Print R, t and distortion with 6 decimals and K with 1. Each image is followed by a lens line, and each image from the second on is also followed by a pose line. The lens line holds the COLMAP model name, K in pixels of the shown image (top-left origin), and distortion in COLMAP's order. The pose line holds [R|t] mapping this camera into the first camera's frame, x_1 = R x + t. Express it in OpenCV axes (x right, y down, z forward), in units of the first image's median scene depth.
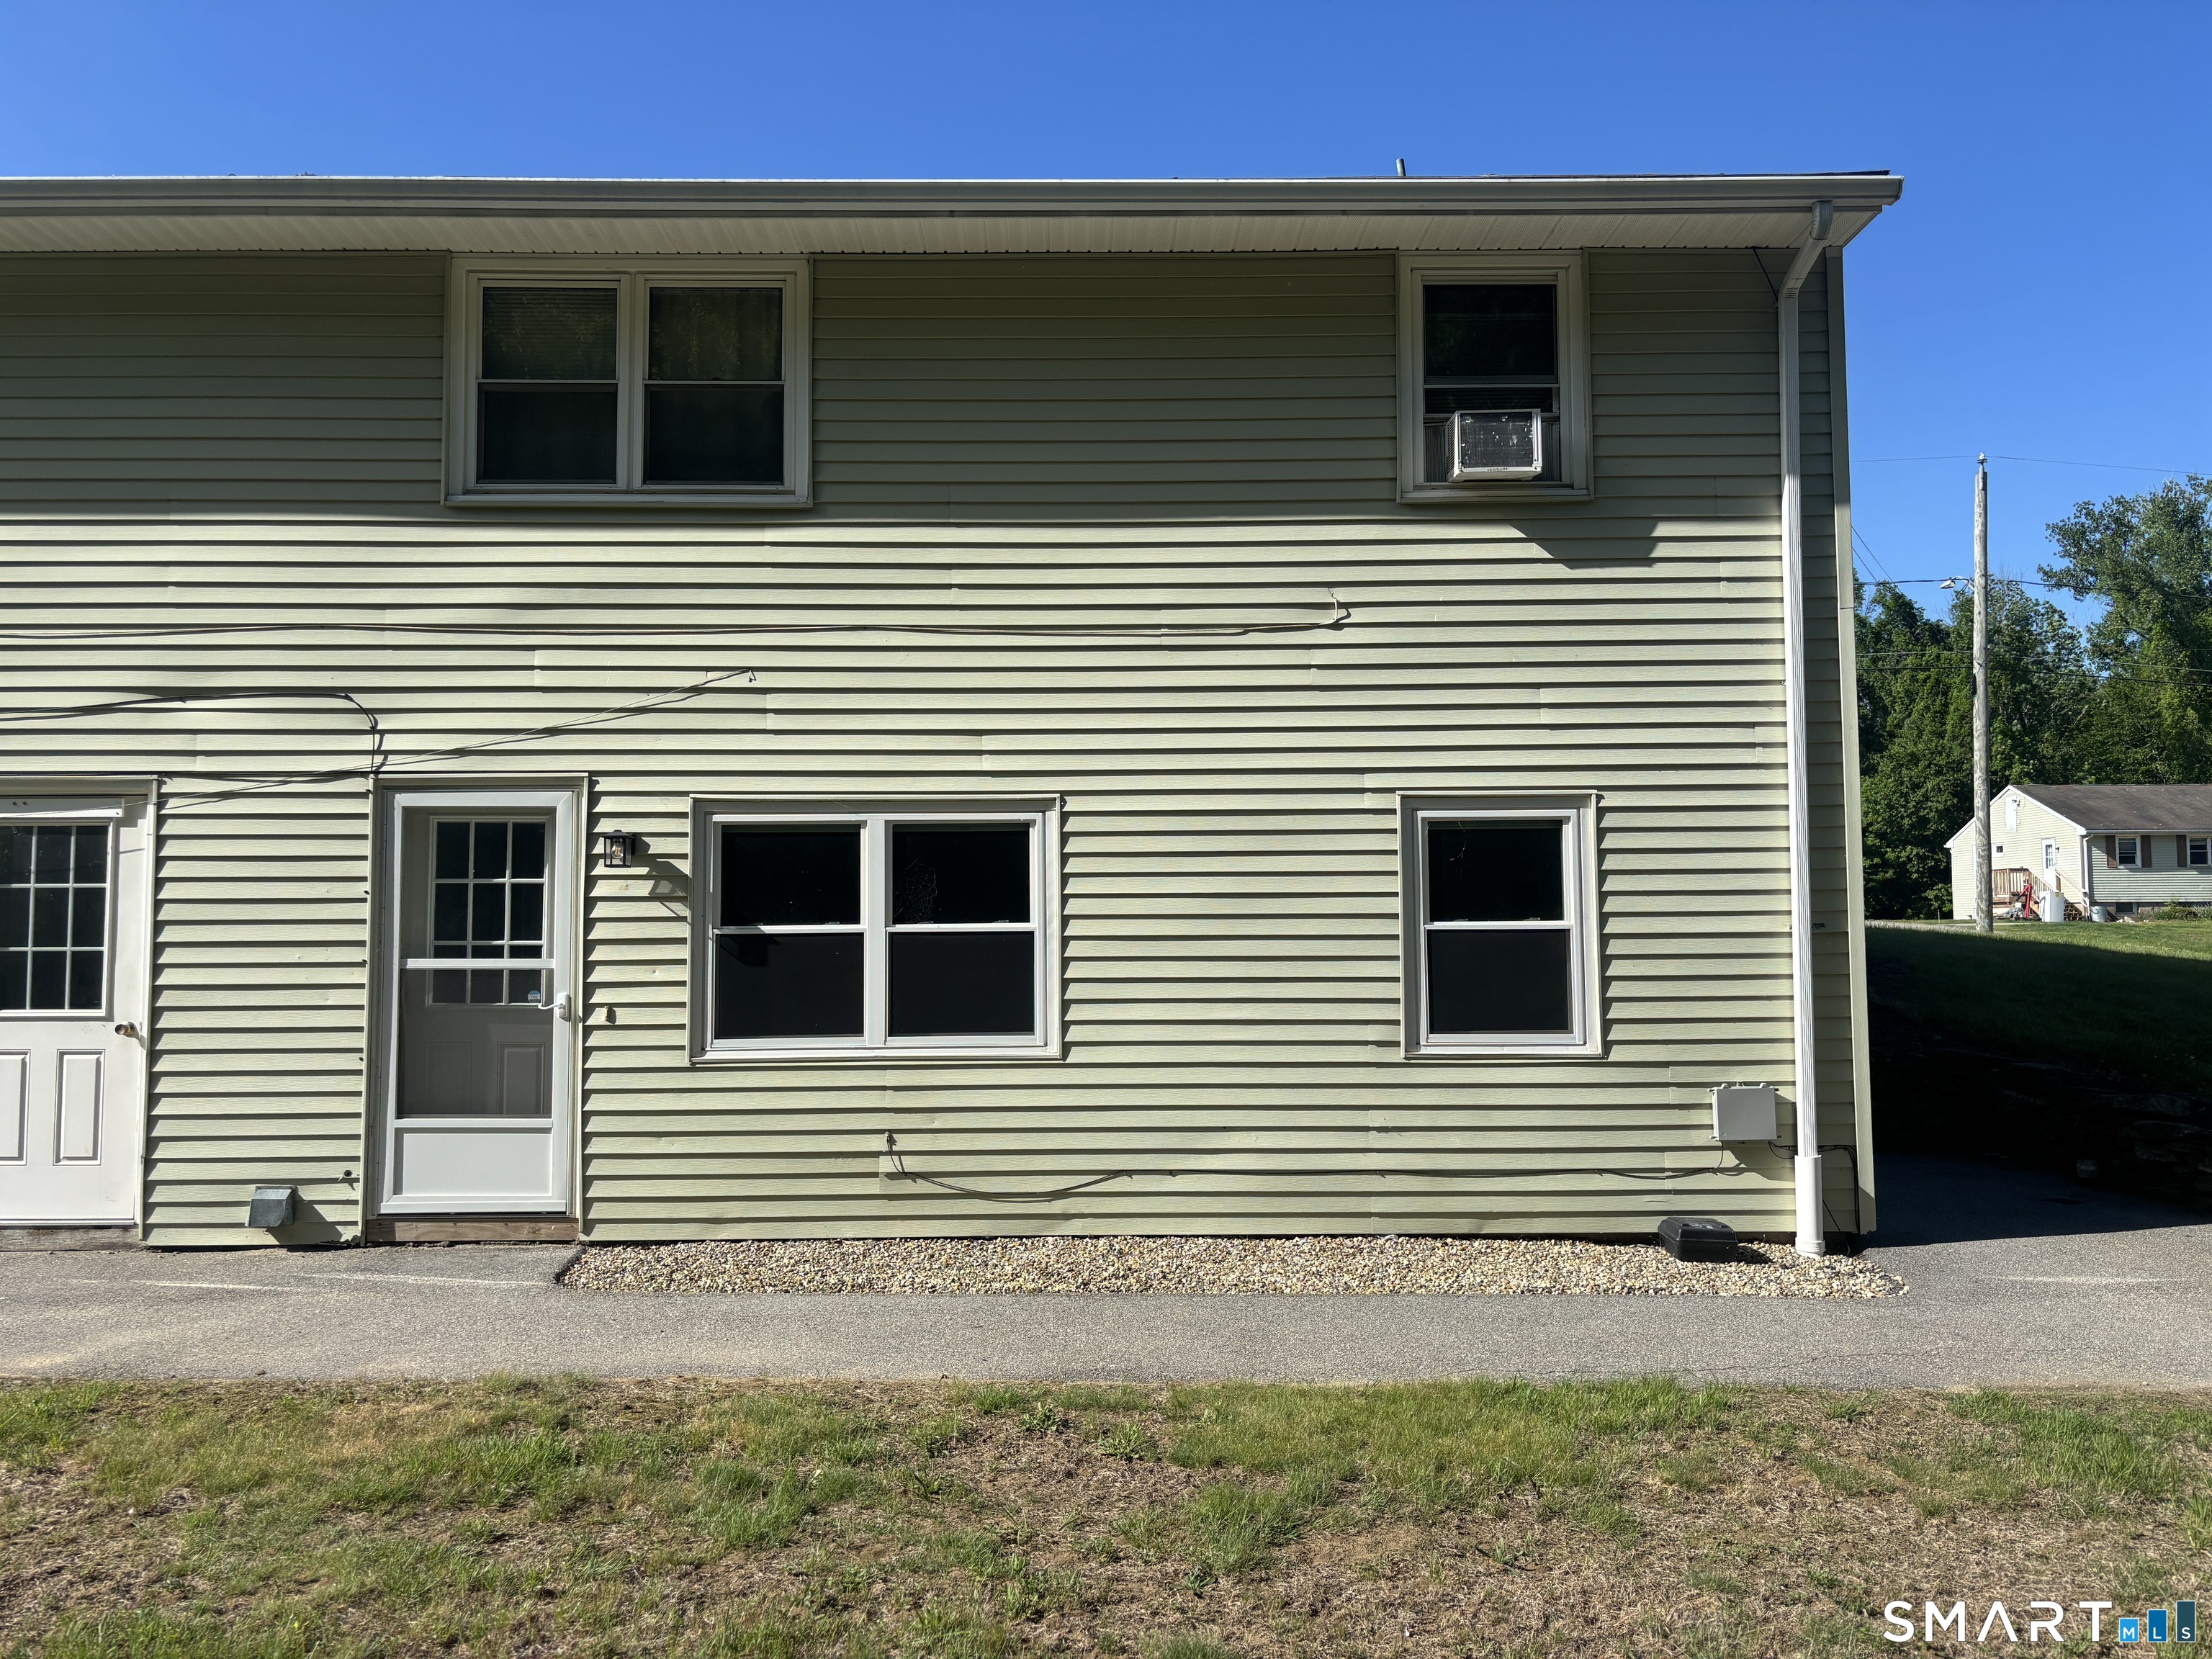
lens RADIAL K [[1668.7, 0, 1094.5], [0, 1668.7, 848.3], [0, 0, 1]] dist [0.061588, -0.092893]
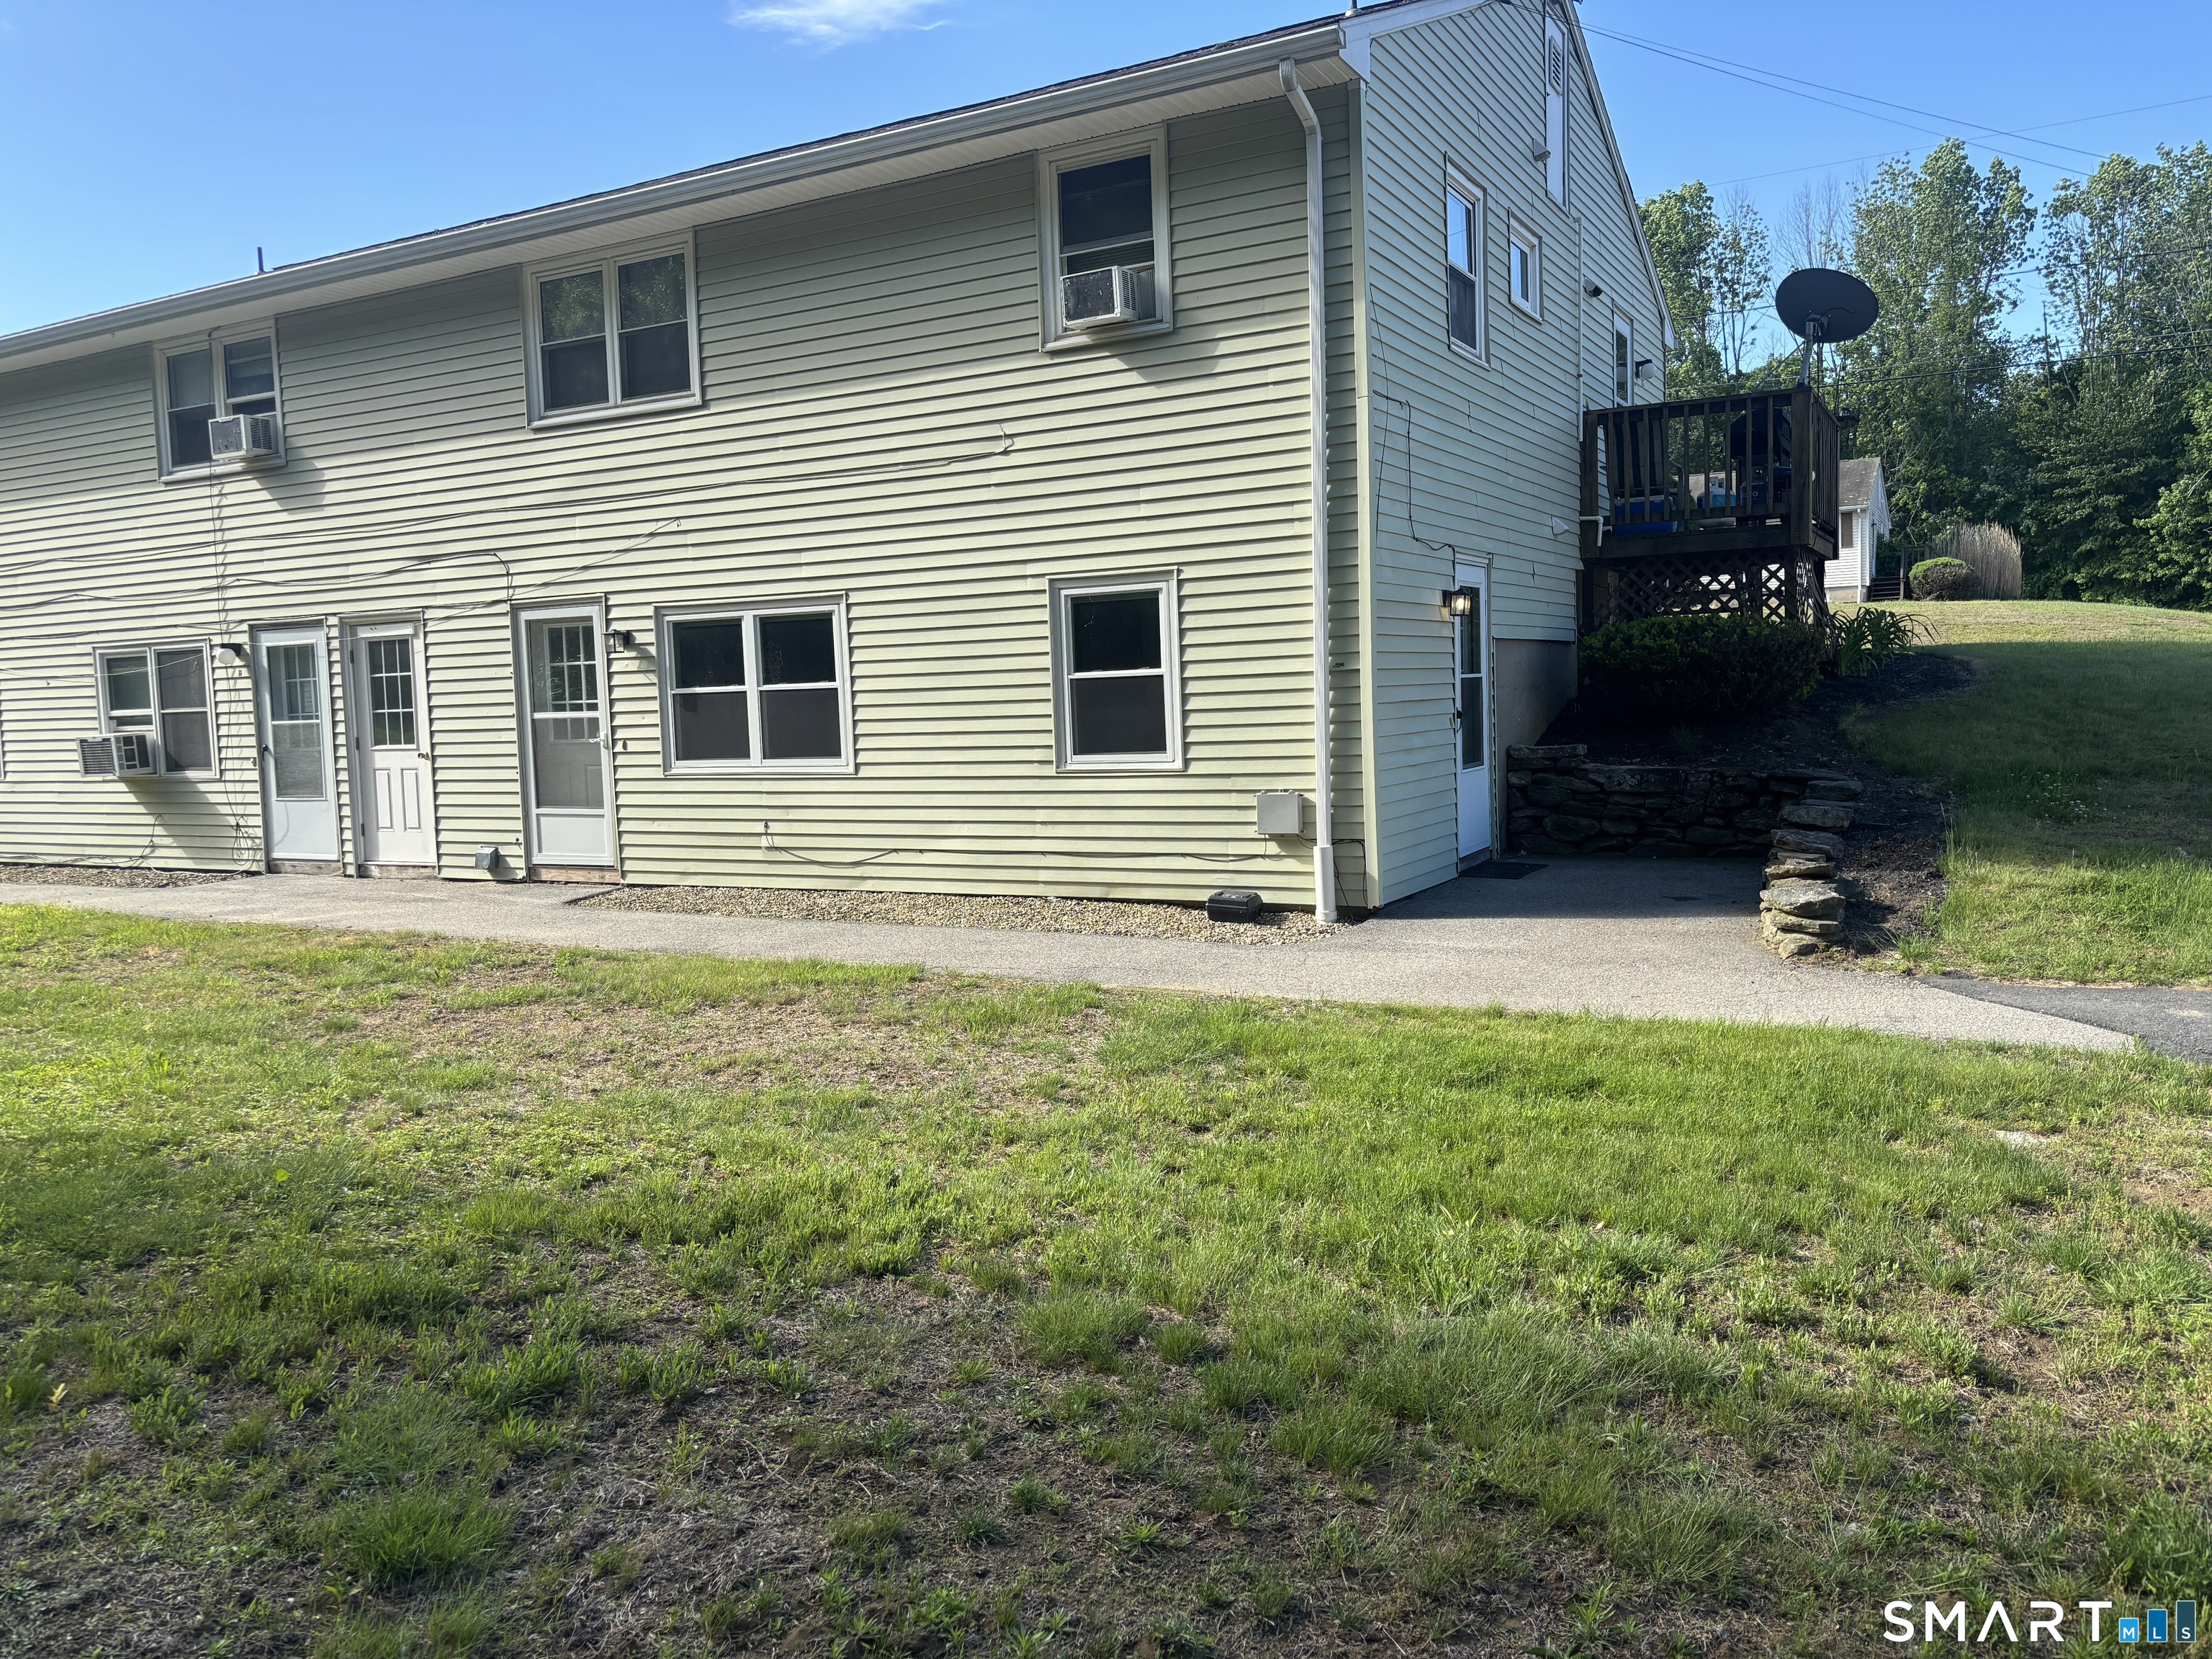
lens RADIAL K [[1655.9, 0, 1106.0], [0, 1655.9, 829.5], [0, 0, 1]] dist [0.135651, -0.414940]
pose [[0.873210, 0.015317, -0.487104, 0.883555], [0.059193, 0.988772, 0.137205, -0.012862], [0.483736, -0.148642, 0.862499, -0.163580]]
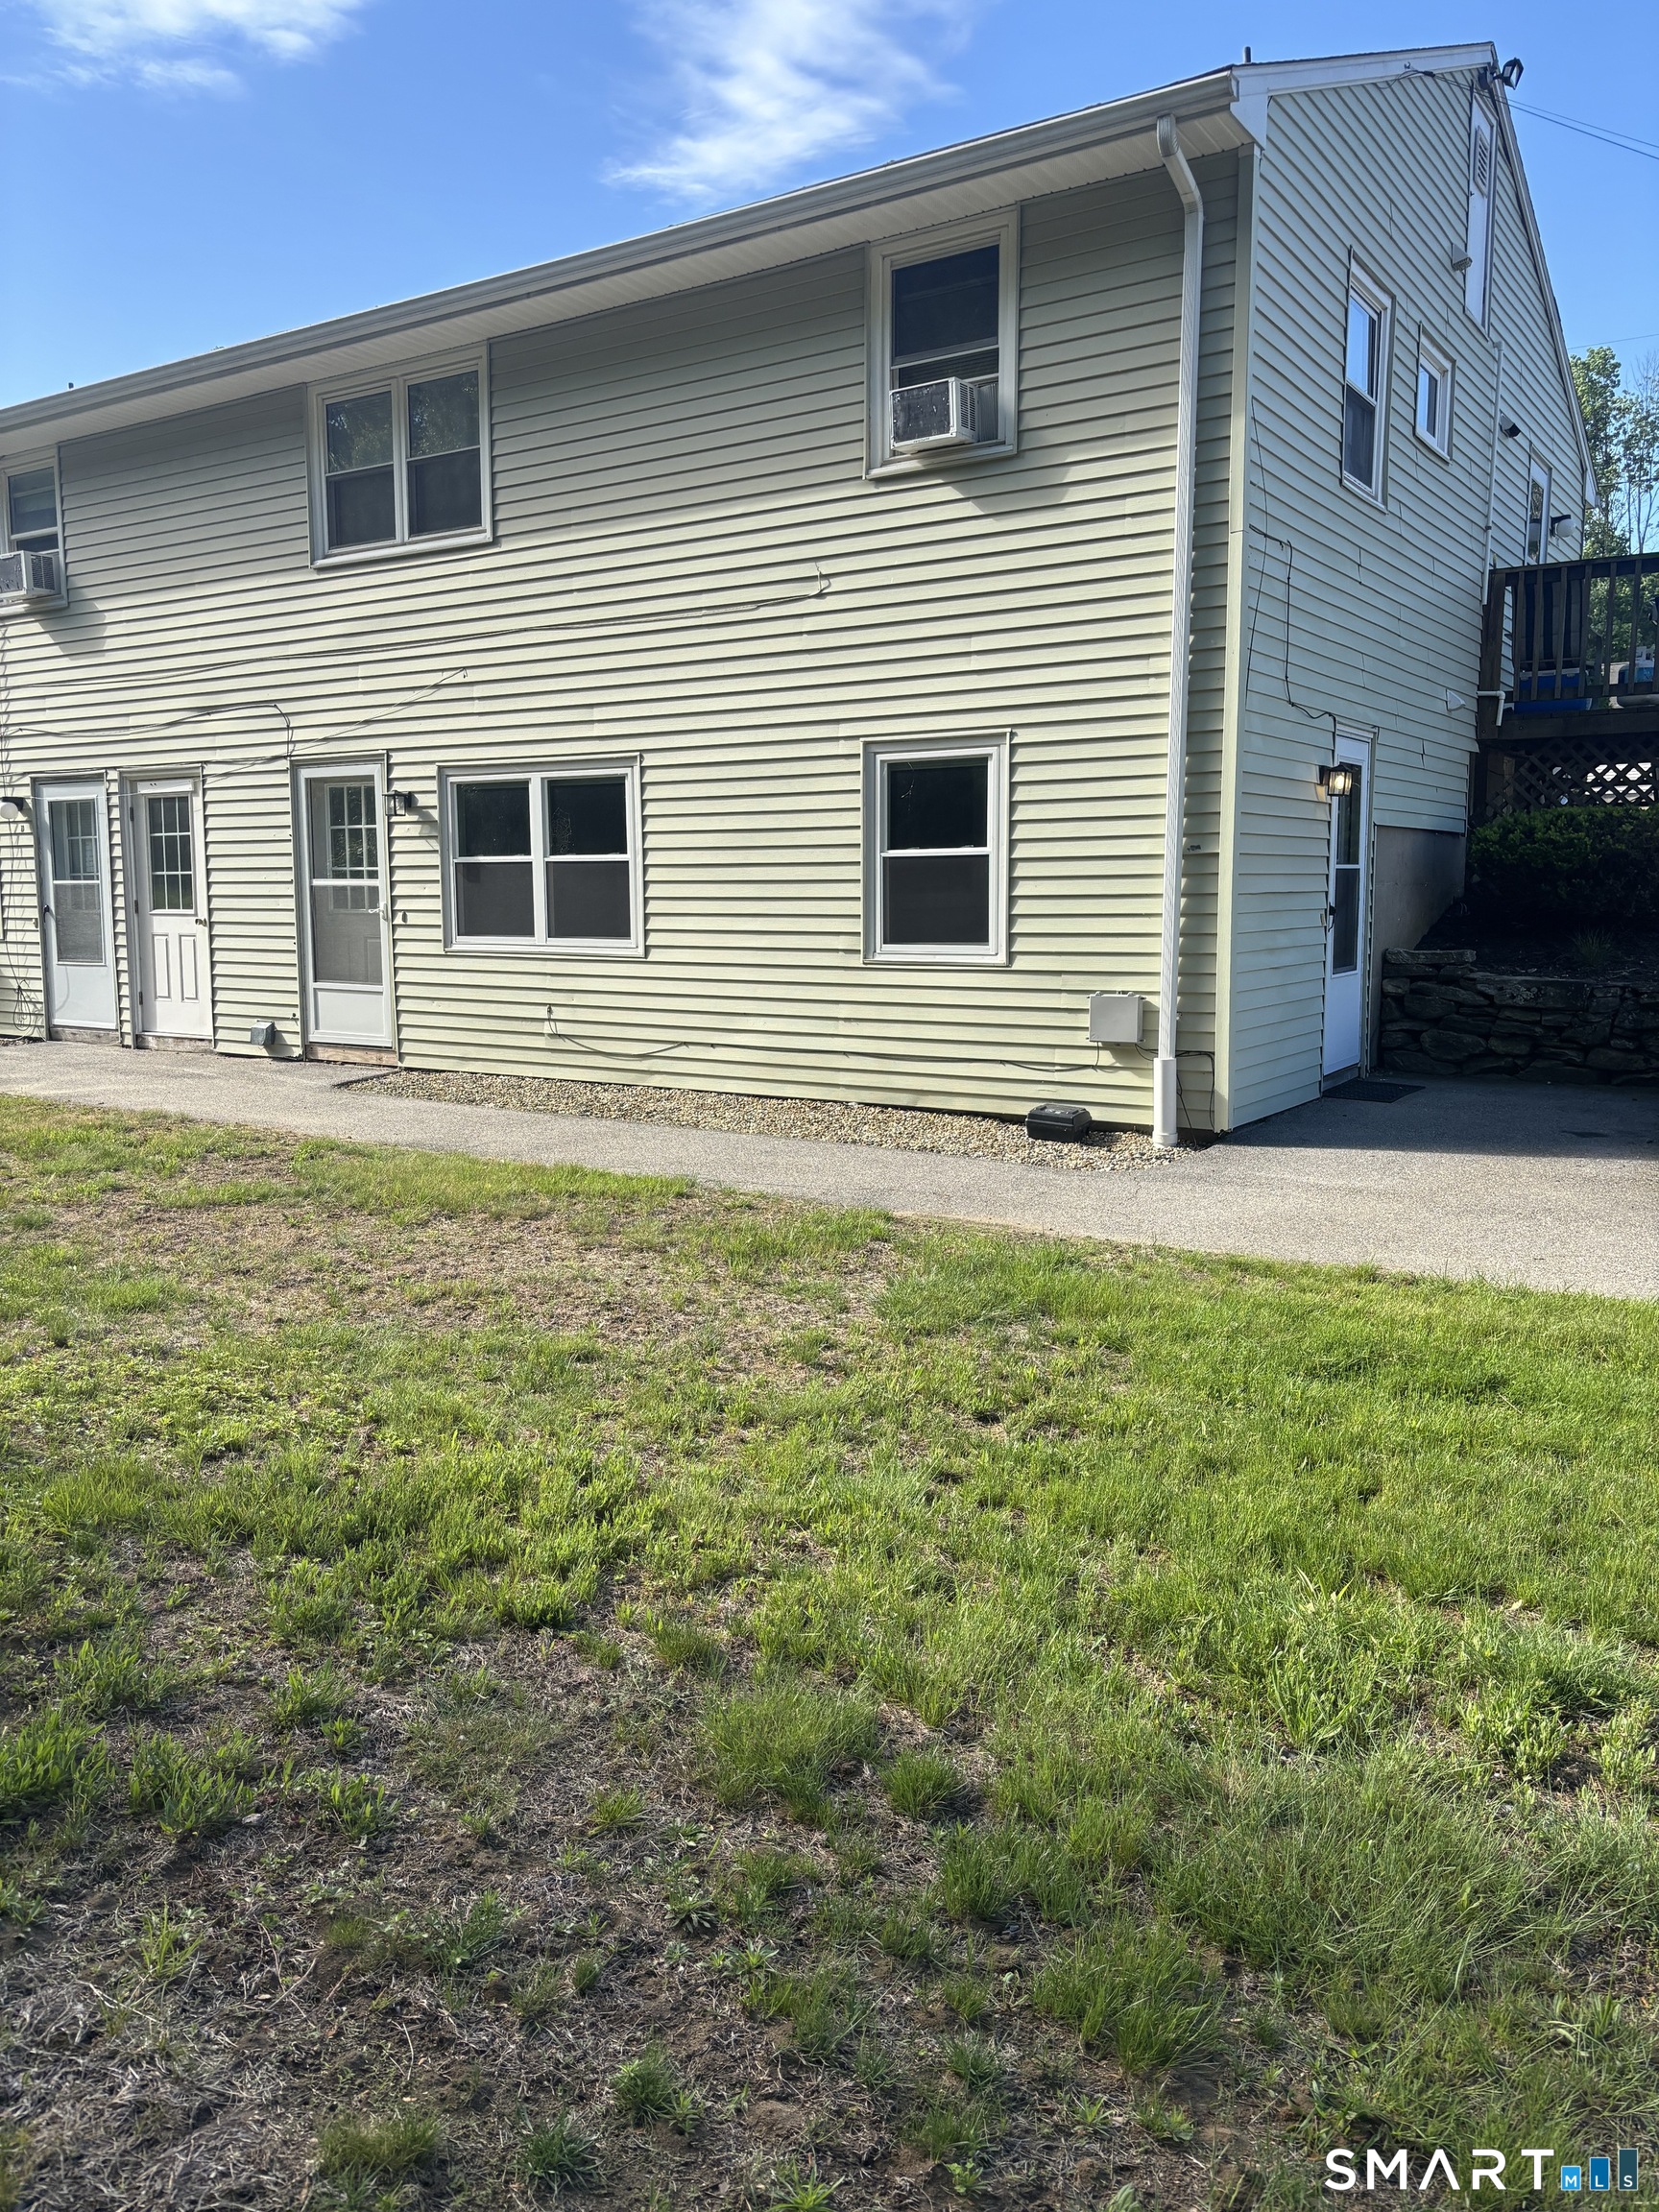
lens RADIAL K [[1668.7, 0, 809.5], [0, 1668.7, 1102.5], [0, 0, 1]] dist [0.061588, -0.092893]
pose [[0.829719, 0.073943, -0.553263, 0.831502], [0.034296, 0.982561, 0.182751, 0.001629], [0.557127, -0.170606, 0.812713, -0.029863]]
